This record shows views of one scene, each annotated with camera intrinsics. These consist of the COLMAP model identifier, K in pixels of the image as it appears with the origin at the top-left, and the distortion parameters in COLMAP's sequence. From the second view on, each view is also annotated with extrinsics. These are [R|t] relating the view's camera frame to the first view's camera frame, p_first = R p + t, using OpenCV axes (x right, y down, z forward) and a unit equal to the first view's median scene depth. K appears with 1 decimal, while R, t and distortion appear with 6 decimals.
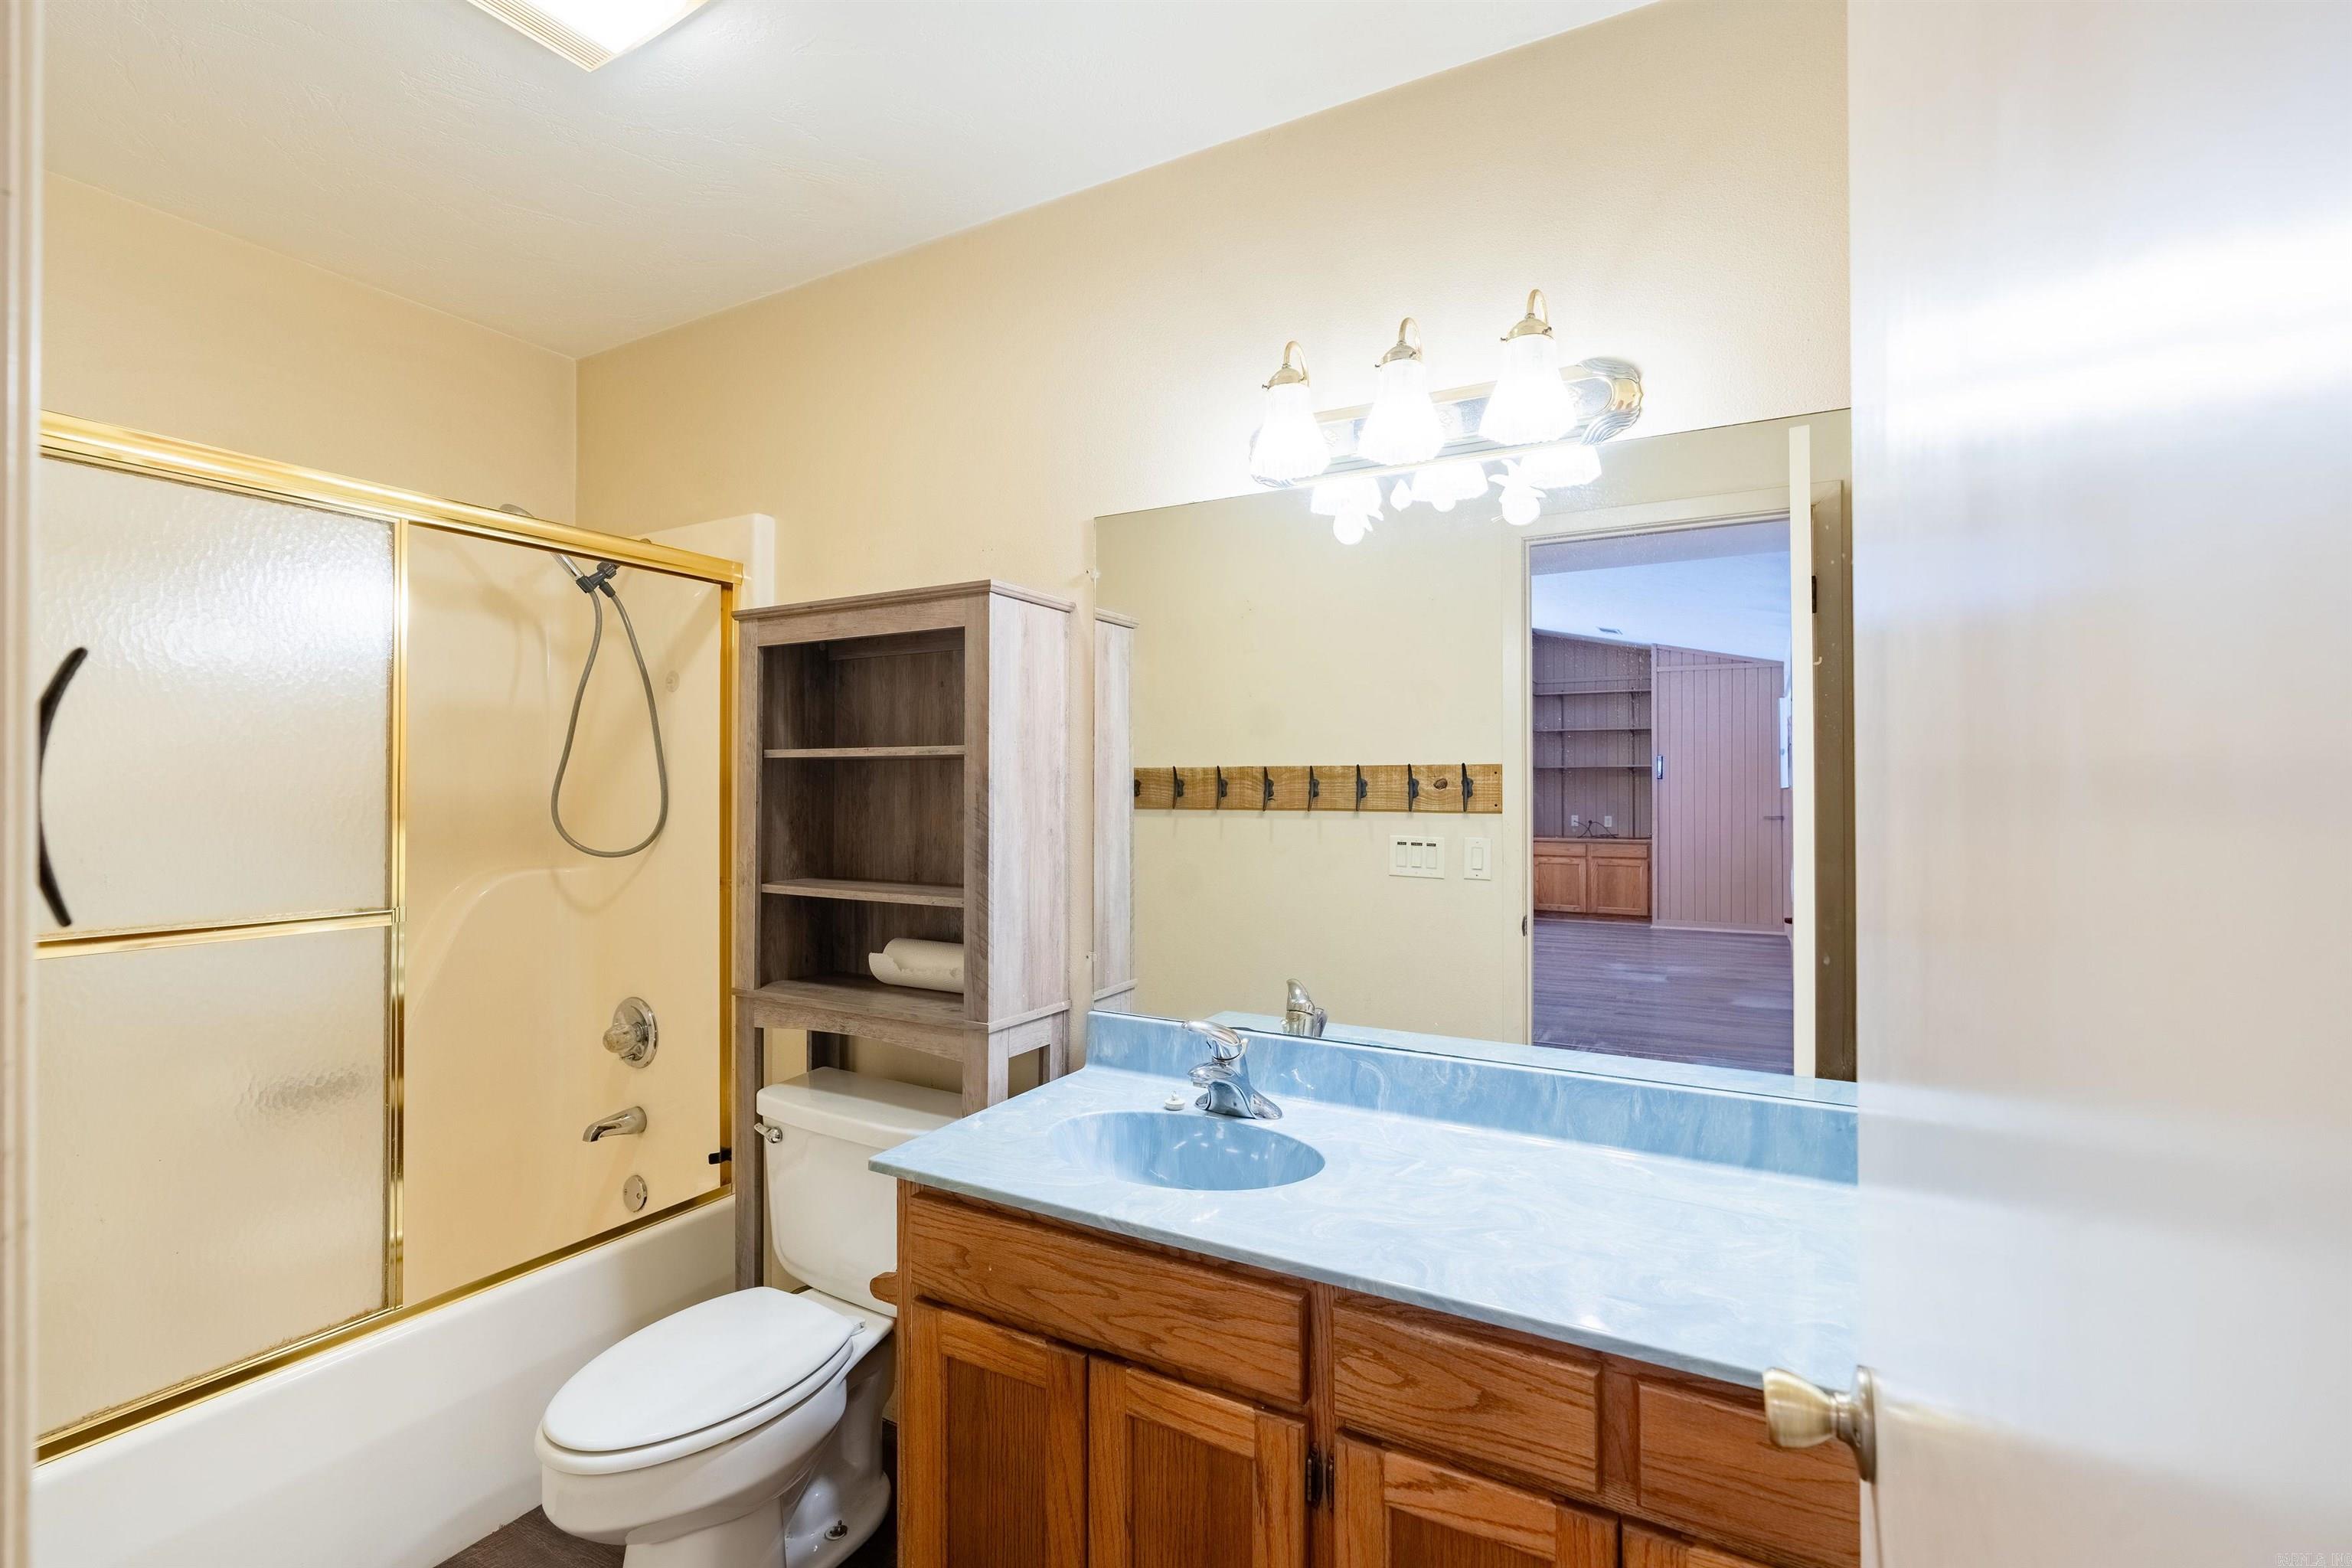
lens RADIAL K [[1052.8, 0, 1175.6], [0, 1052.8, 786.4], [0, 0, 1]] dist [-0.011852, 0.004365]
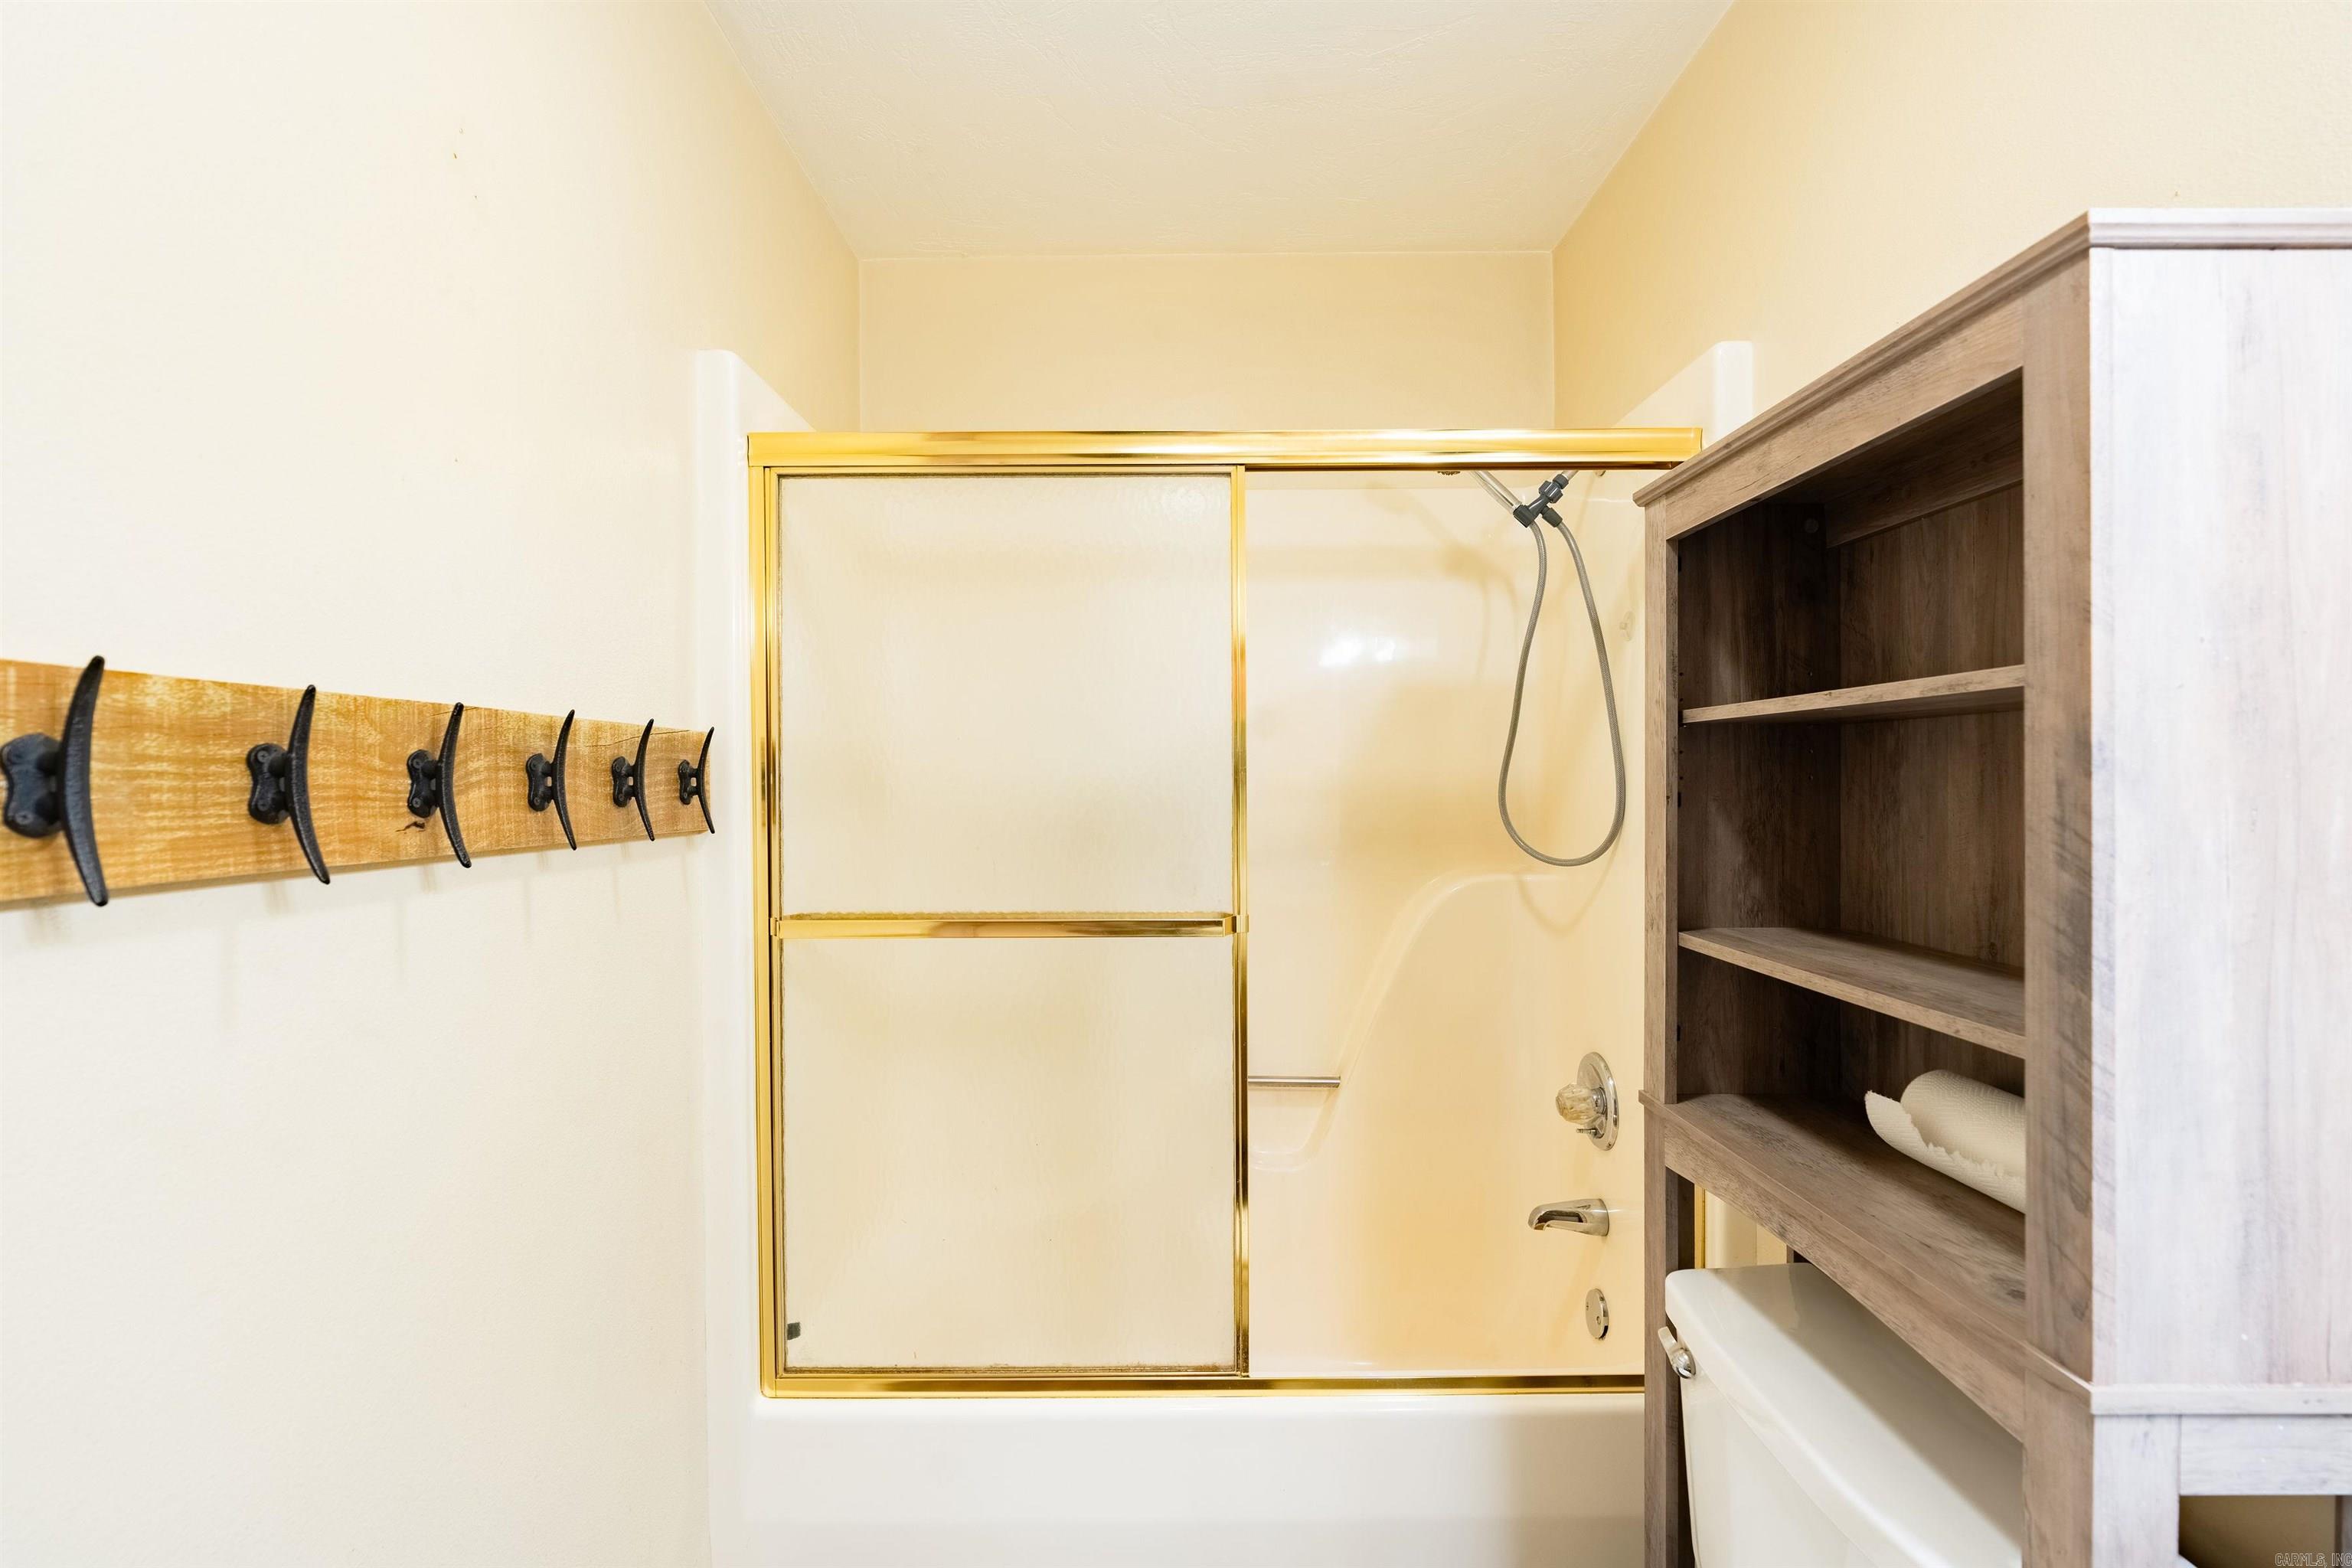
lens RADIAL K [[1052.8, 0, 1175.6], [0, 1052.8, 781.8], [0, 0, 1]] dist [-0.011852, 0.004365]
pose [[0.492713, -0.003151, -0.870186, -0.010312], [0.009263, 0.999956, 0.001623, 0.002742], [0.870143, -0.008860, 0.492720, 0.445340]]
